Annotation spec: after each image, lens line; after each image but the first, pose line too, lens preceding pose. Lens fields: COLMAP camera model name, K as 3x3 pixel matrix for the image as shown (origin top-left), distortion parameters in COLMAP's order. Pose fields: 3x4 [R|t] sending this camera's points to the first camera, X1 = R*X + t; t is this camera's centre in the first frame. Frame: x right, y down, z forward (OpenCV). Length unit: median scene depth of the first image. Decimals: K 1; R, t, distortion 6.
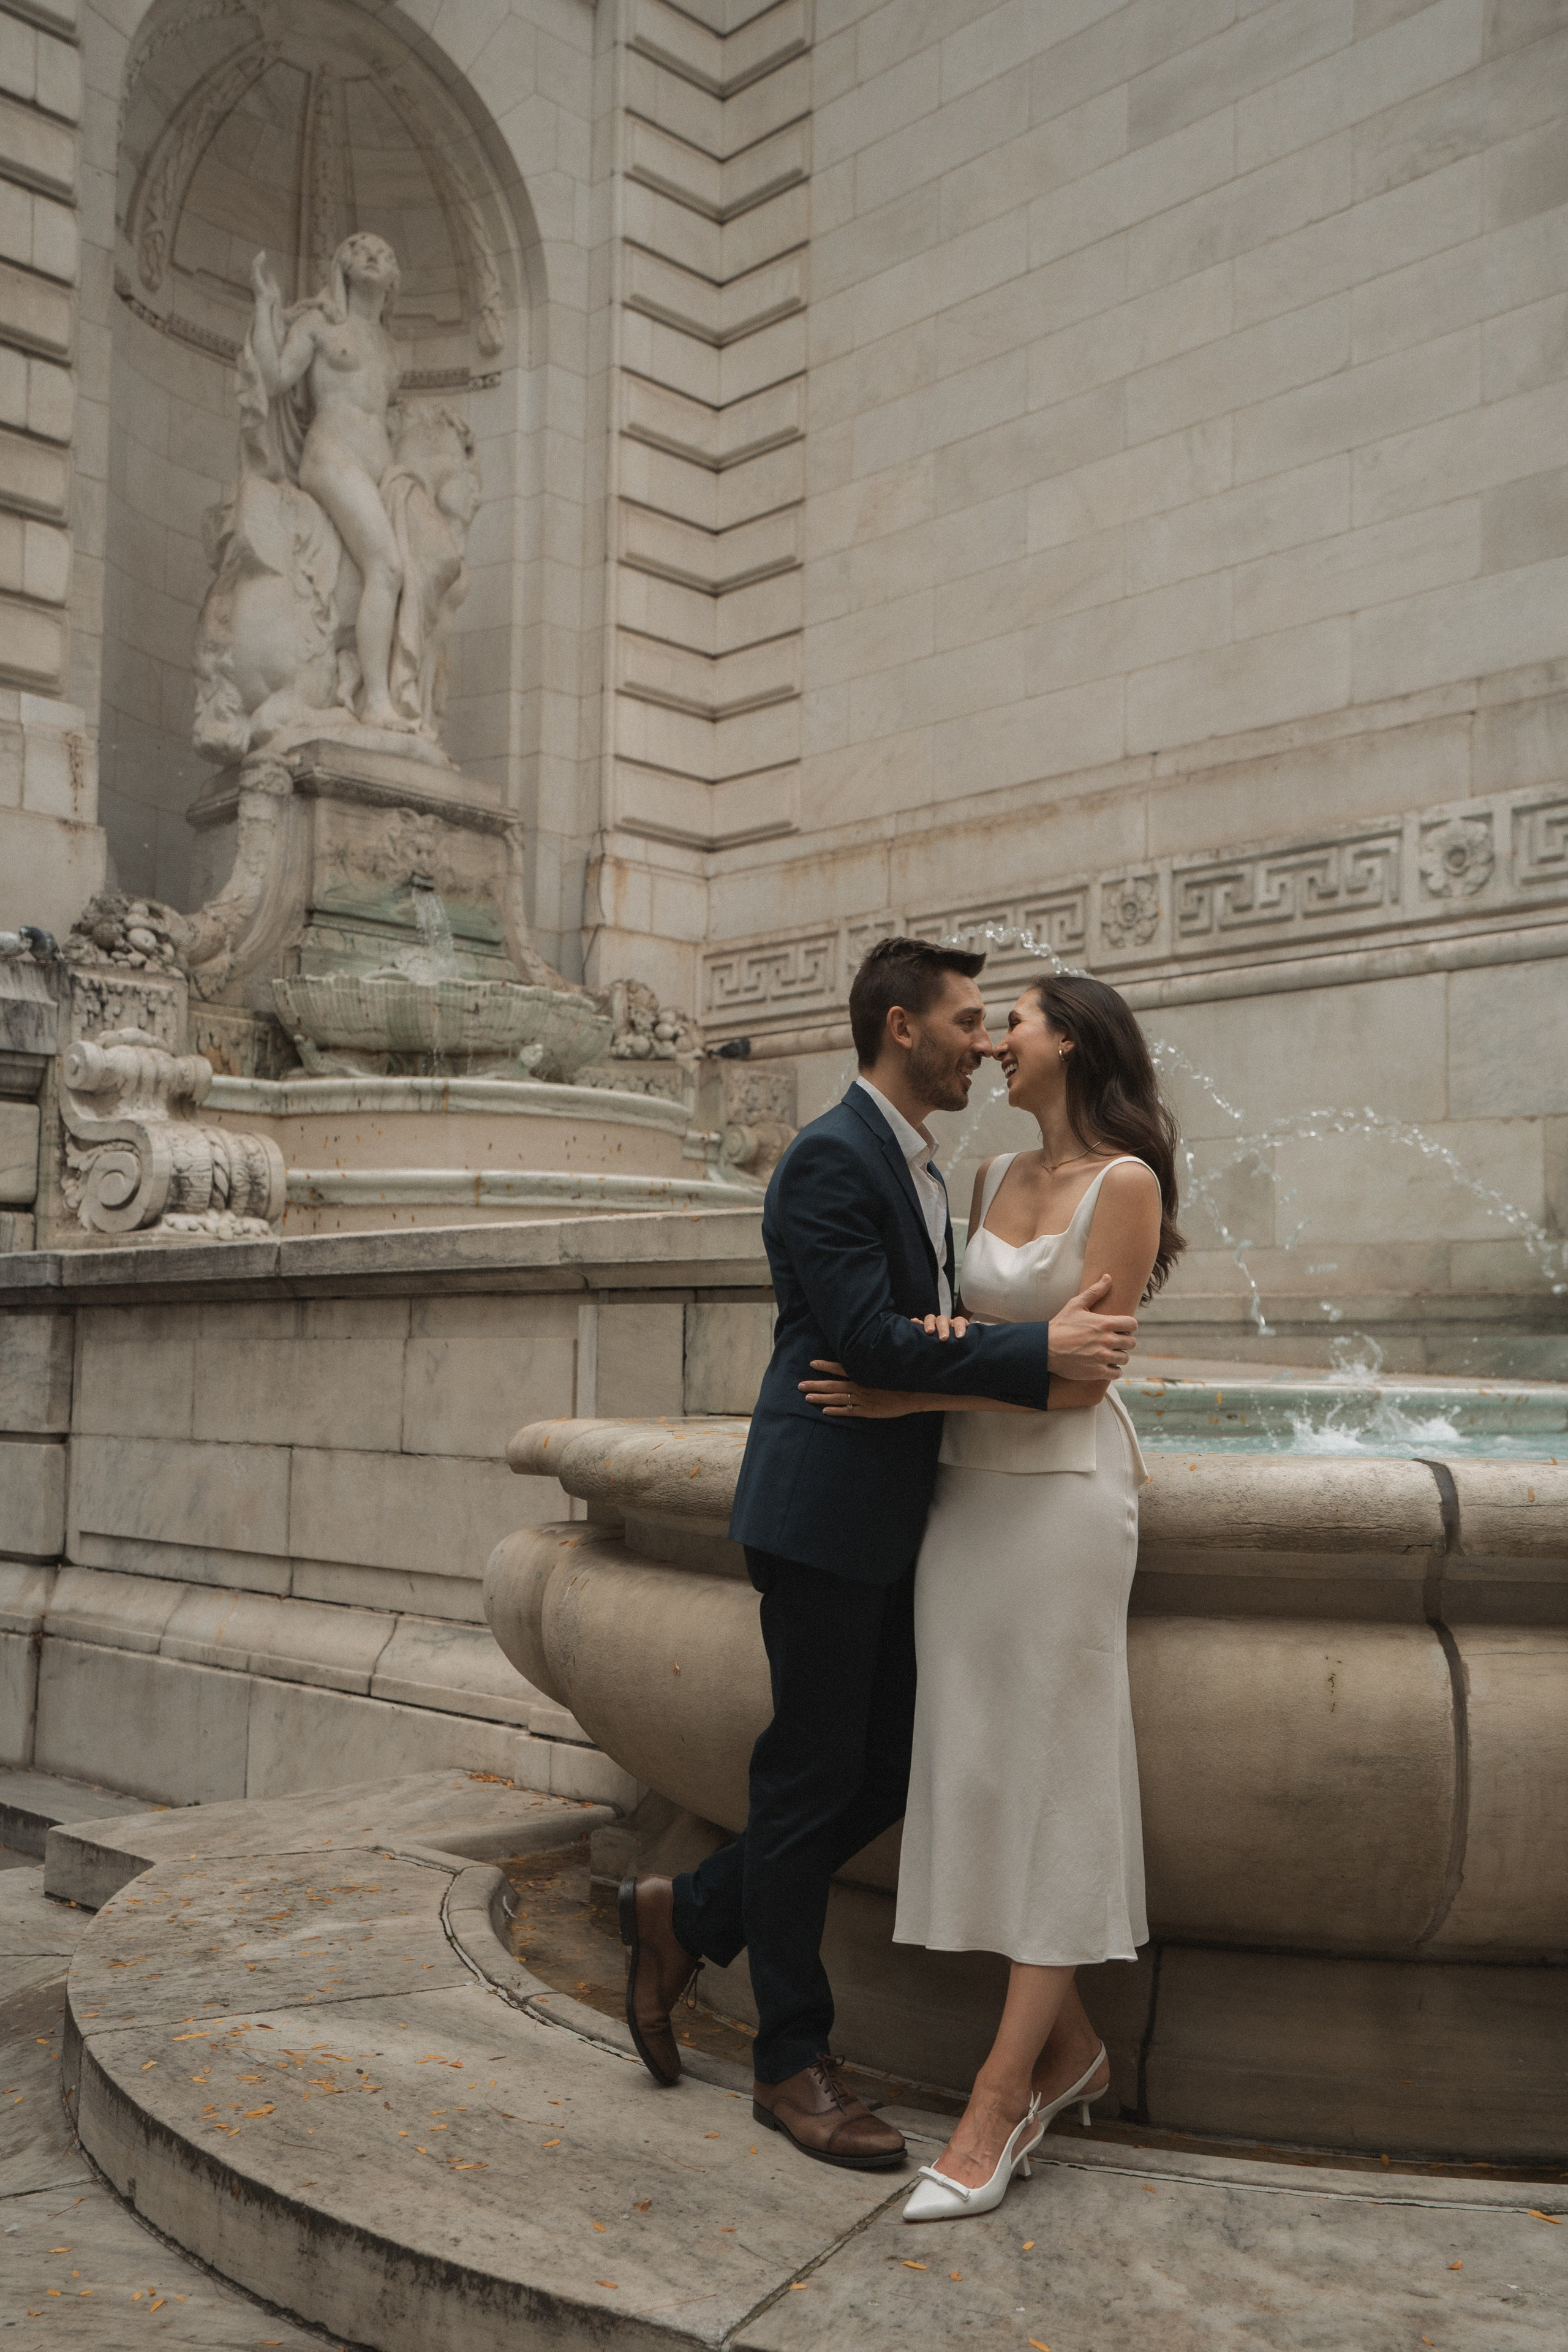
lens RADIAL K [[2299.7, 0, 773.4], [0, 2299.7, 1197.4], [0, 0, 1]] dist [0.066089, 0.000000]
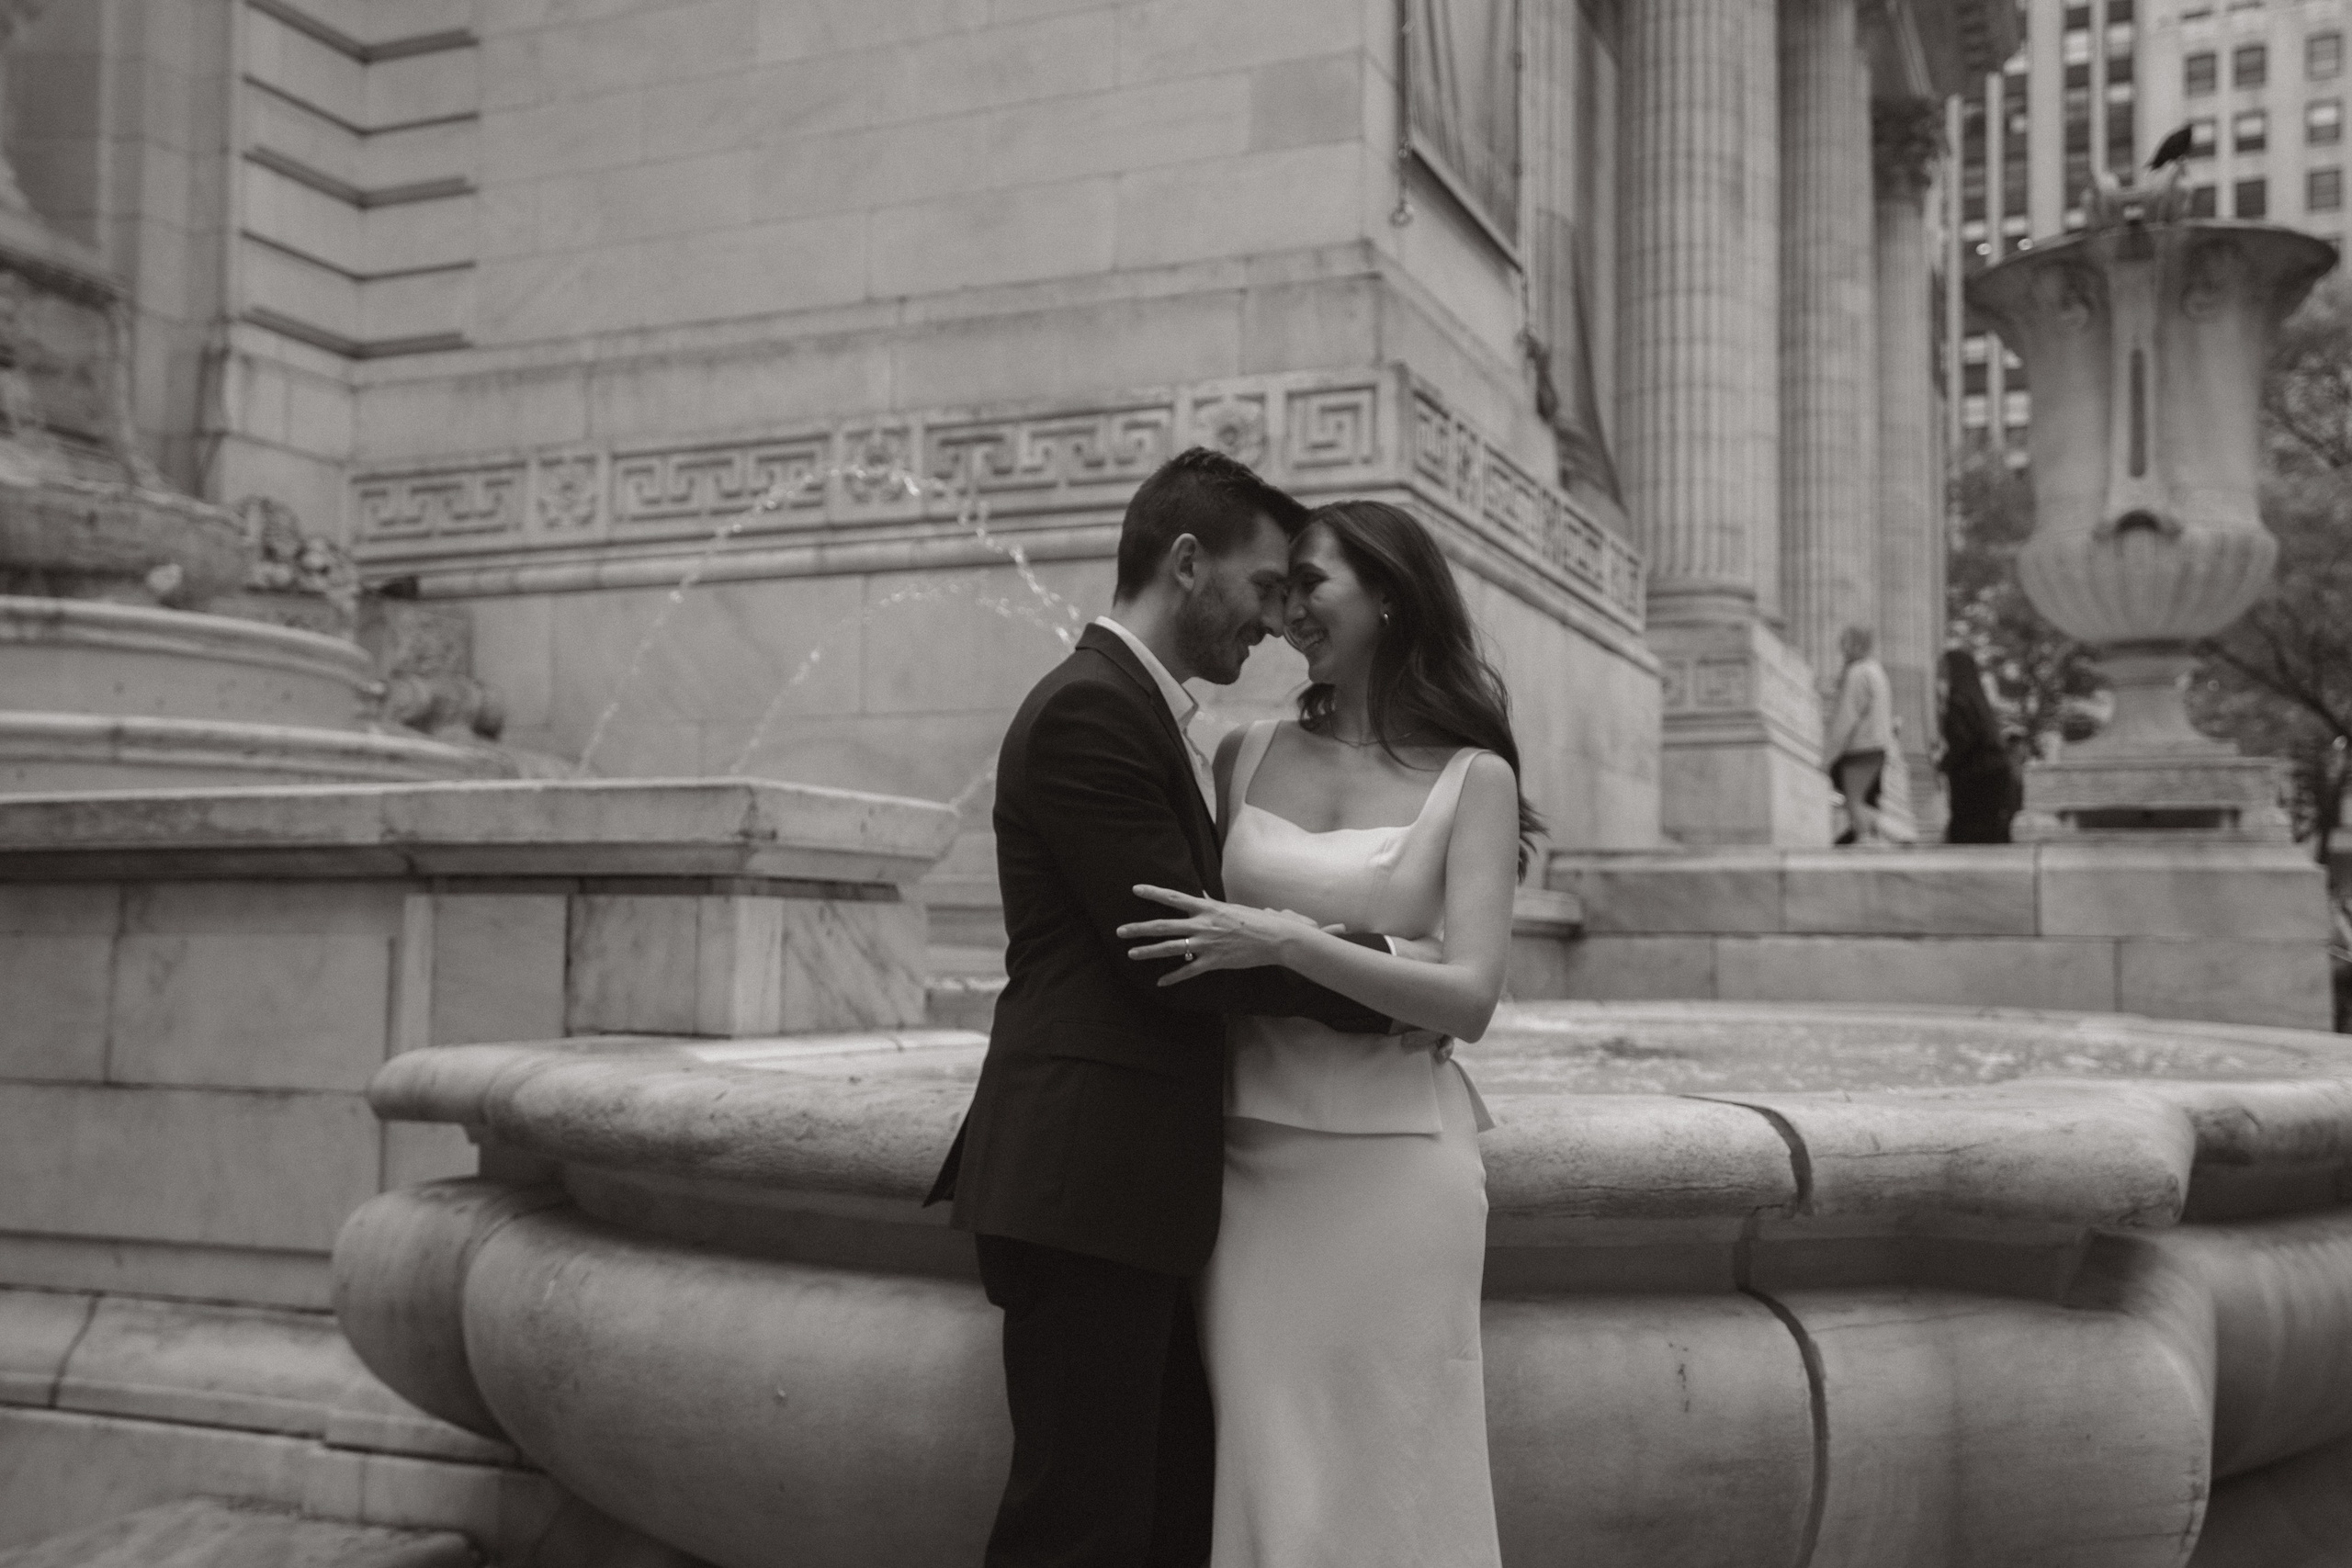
lens RADIAL K [[2299.4, 0, 1206.8], [0, 2299.4, 795.3], [0, 0, 1]] dist [0.066089, 0.000000]
pose [[0.926338, 0.023966, 0.375931, -0.079576], [-0.028023, 0.999593, 0.005326, 0.000312], [-0.375651, -0.015469, 0.926632, 0.099443]]
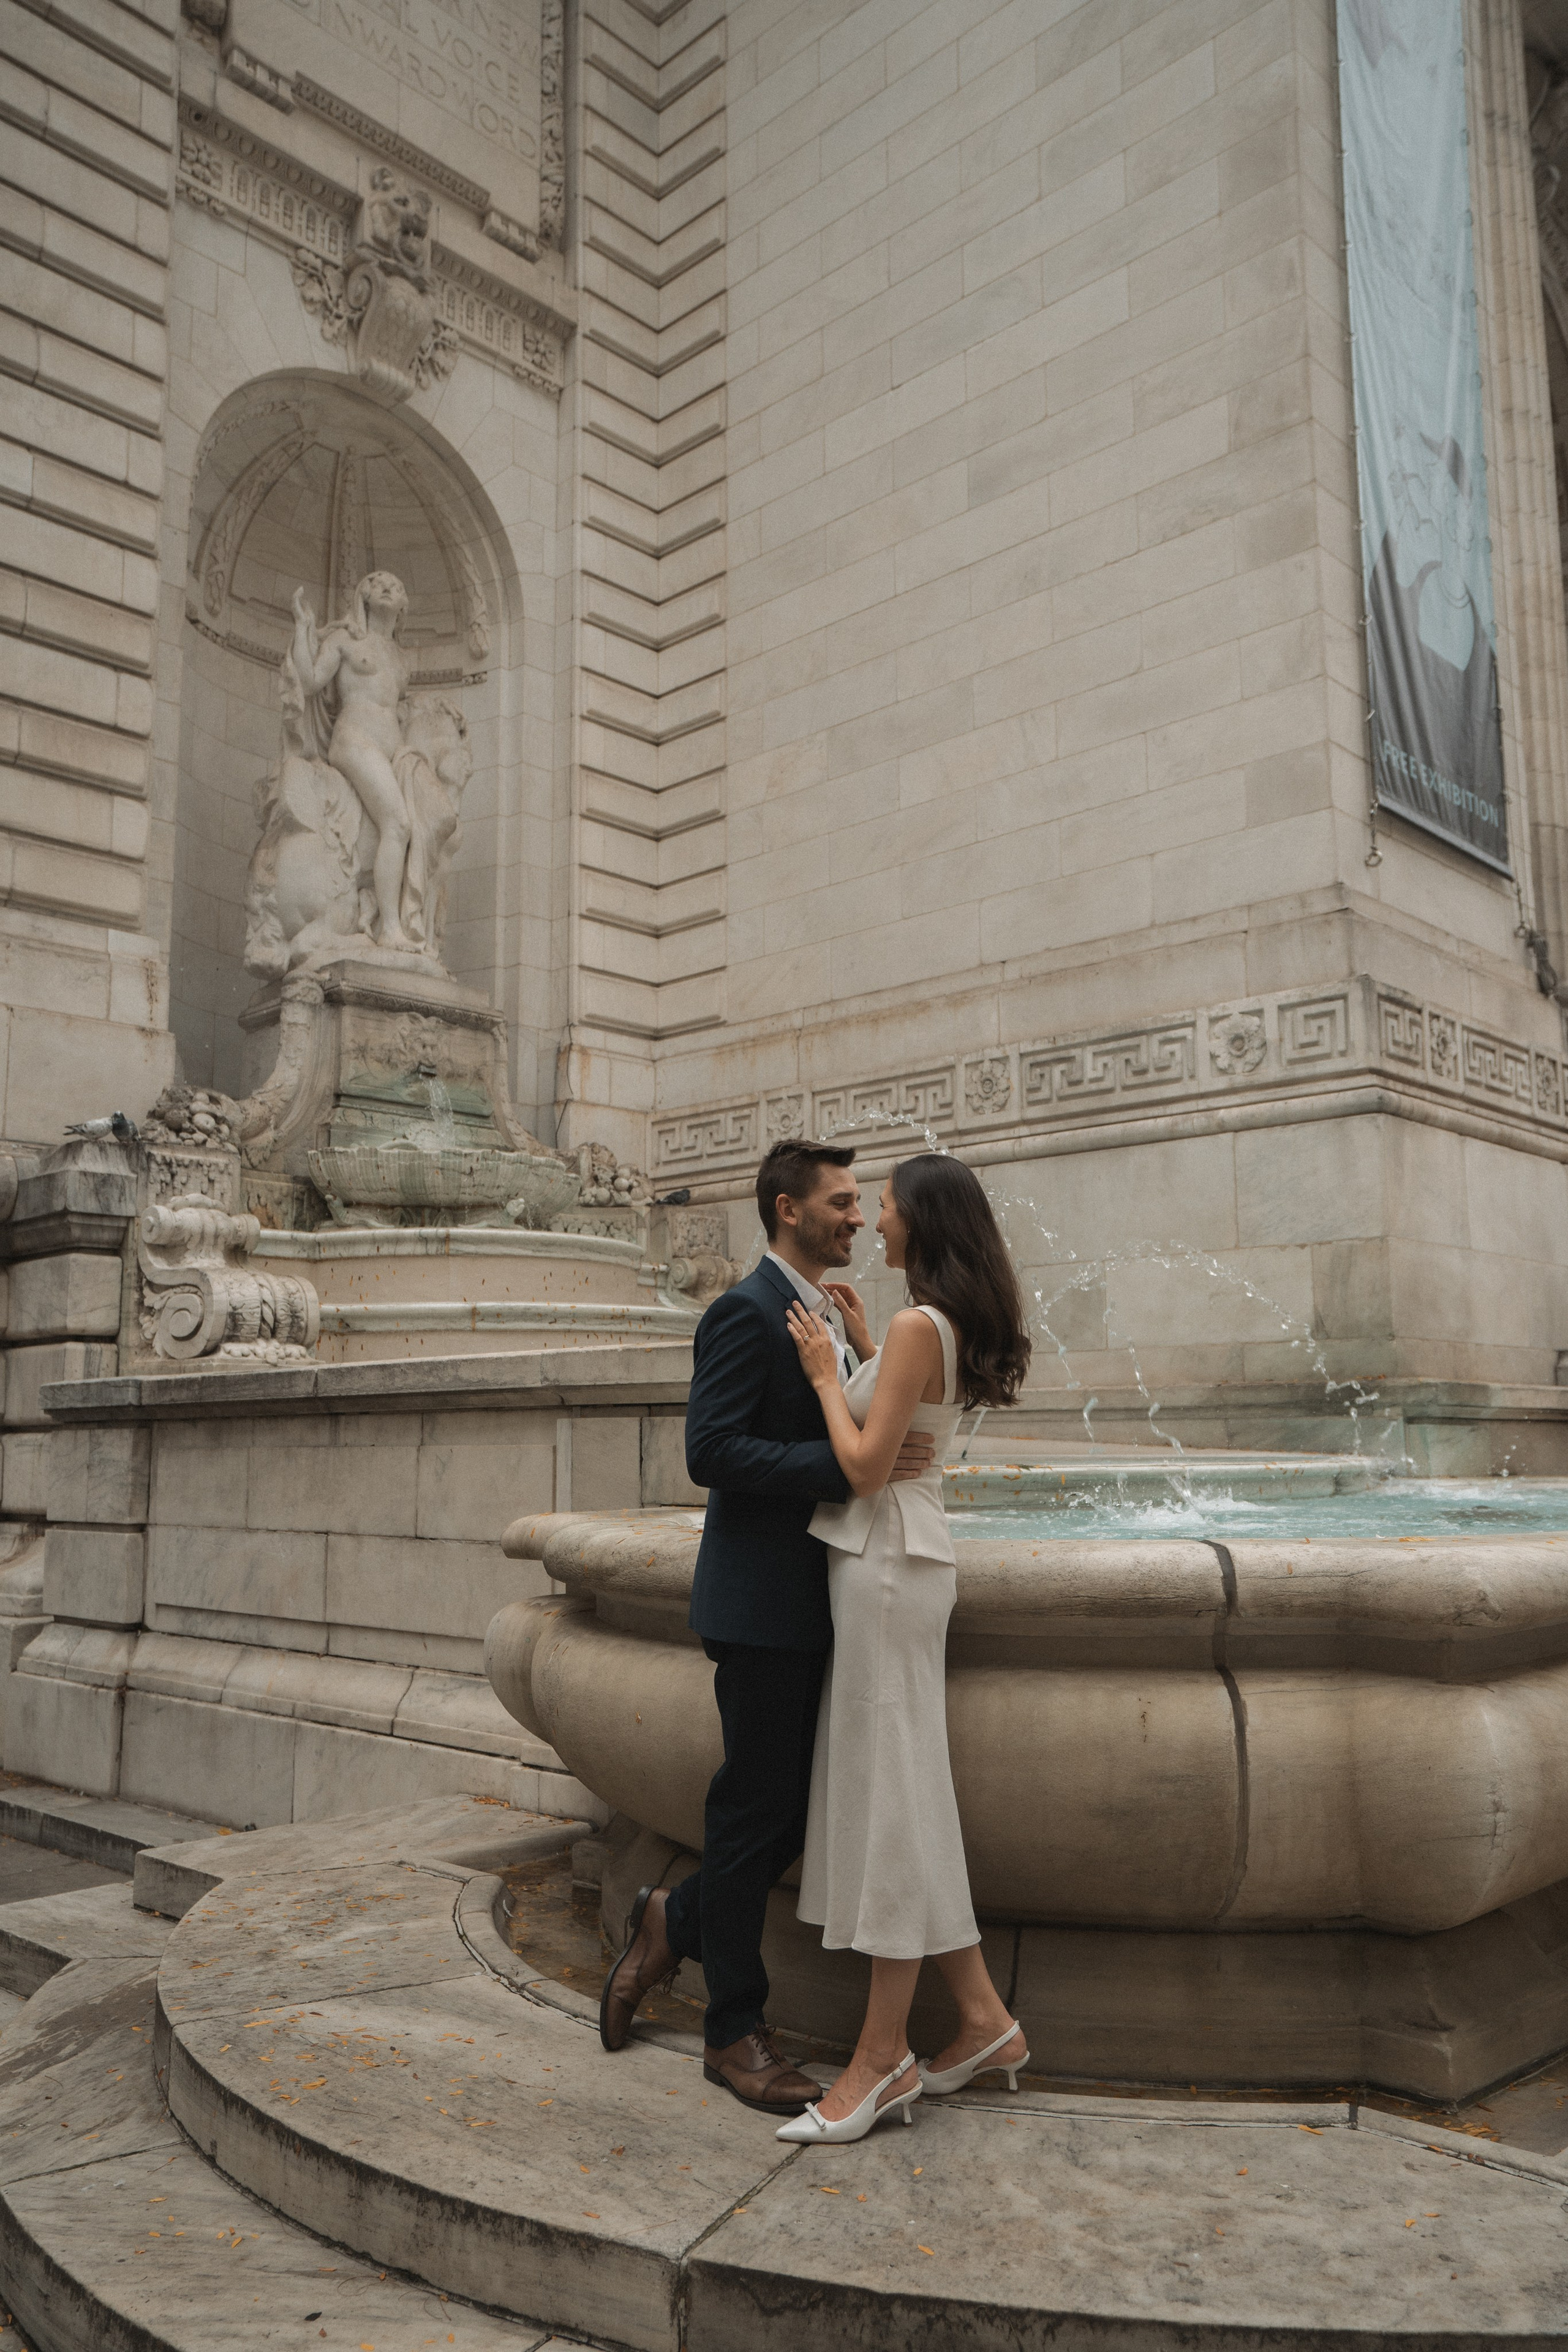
lens RADIAL K [[1862.9, 0, 778.6], [0, 1862.9, 1185.4], [0, 0, 1]] dist [0.001703, 0.034950]
pose [[0.999182, -0.016806, 0.036772, 0.000952], [0.019031, 0.997955, -0.061021, -0.009987], [-0.035671, 0.061671, 0.997459, -0.018851]]
